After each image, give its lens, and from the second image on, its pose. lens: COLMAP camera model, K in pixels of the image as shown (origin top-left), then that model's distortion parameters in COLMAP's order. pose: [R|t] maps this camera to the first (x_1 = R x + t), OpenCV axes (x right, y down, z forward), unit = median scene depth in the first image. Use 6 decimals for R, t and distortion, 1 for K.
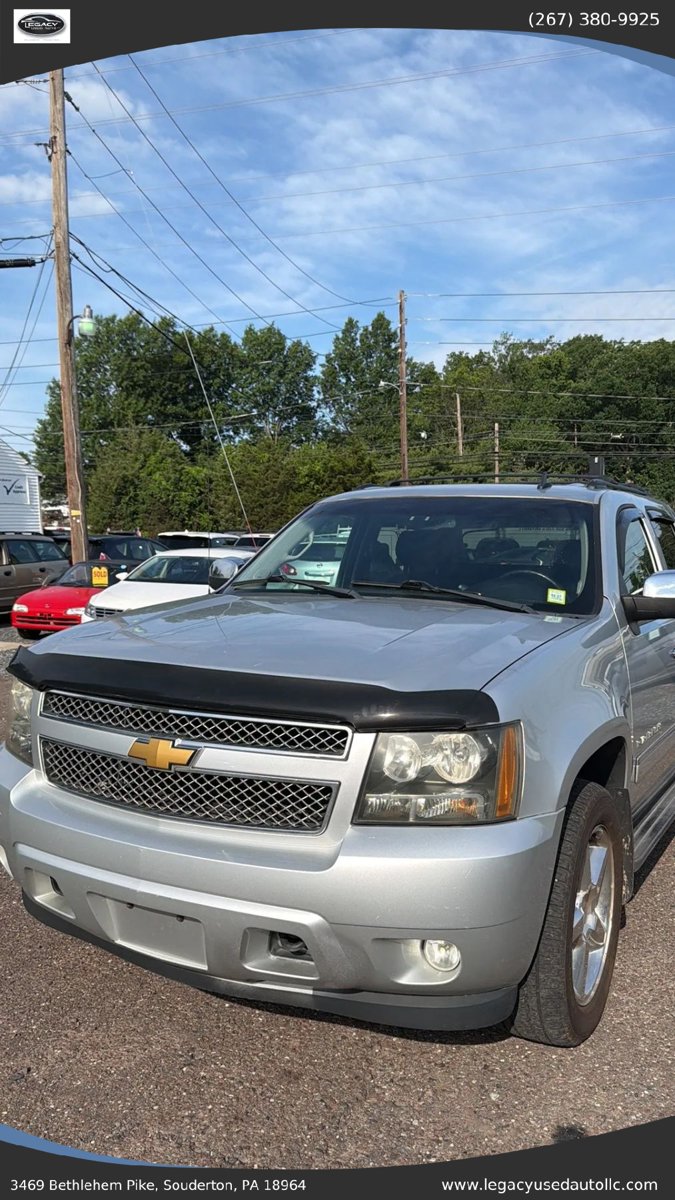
lens RADIAL K [[938.0, 0, 333.4], [0, 938.0, 629.4], [0, 0, 1]] dist [0.090785, -0.125227]
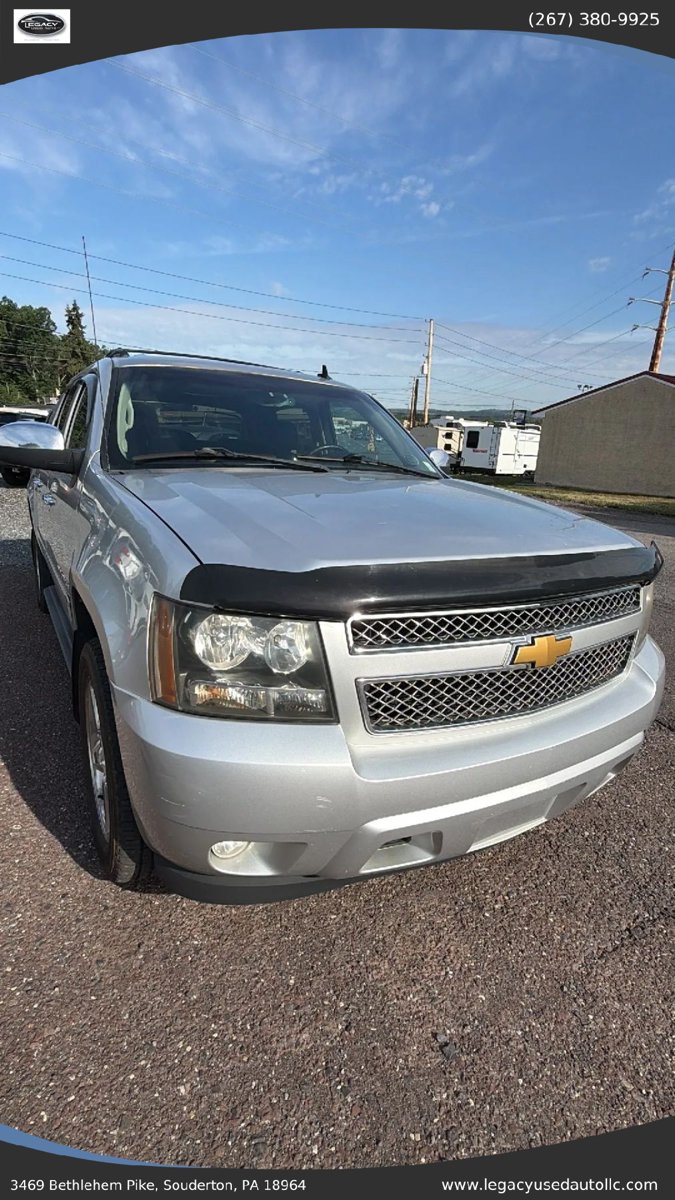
lens RADIAL K [[563.3, 0, 337.4], [0, 563.3, 601.2], [0, 0, 1]] dist [0.006263, -0.002401]
pose [[0.510331, -0.217549, 0.832006, -0.617957], [0.032570, 0.971669, 0.234090, -0.046397], [-0.859361, -0.092365, 0.502959, 0.737655]]
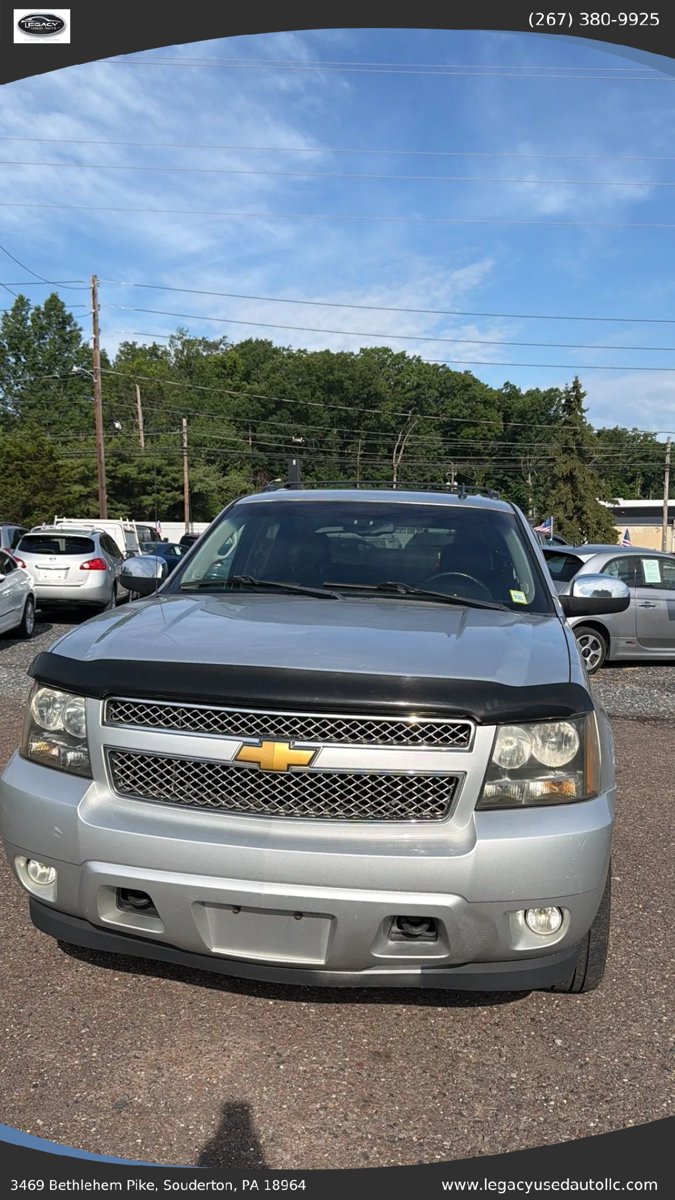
lens RADIAL K [[938.0, 0, 333.4], [0, 938.0, 618.7], [0, 0, 1]] dist [0.090785, -0.125227]
pose [[0.939867, -0.011249, 0.341356, -0.385146], [0.012859, 0.999914, -0.002455, -0.010356], [-0.341300, 0.006697, 0.939931, 0.022654]]
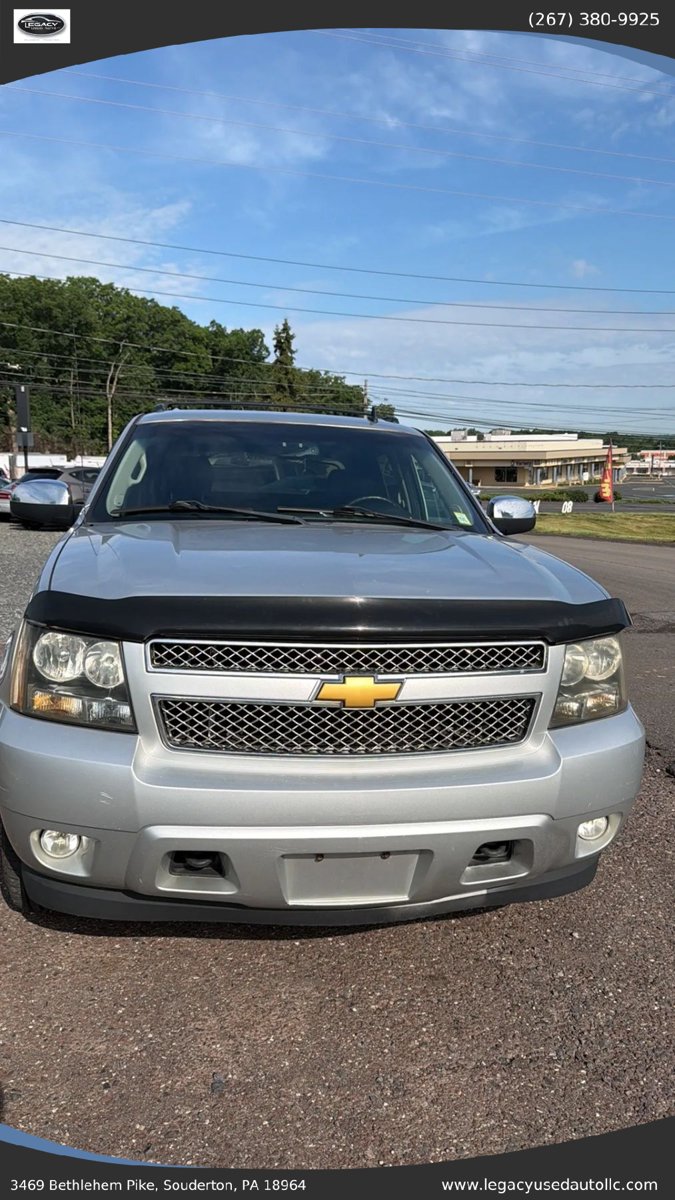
lens RADIAL K [[871.5, 0, 336.0], [0, 871.5, 599.6], [0, 0, 1]] dist [0.055586, -0.062274]
pose [[0.783542, -0.073407, 0.616988, -0.603776], [0.039170, 0.996857, 0.068859, -0.017590], [-0.620103, -0.029786, 0.783955, 0.273885]]
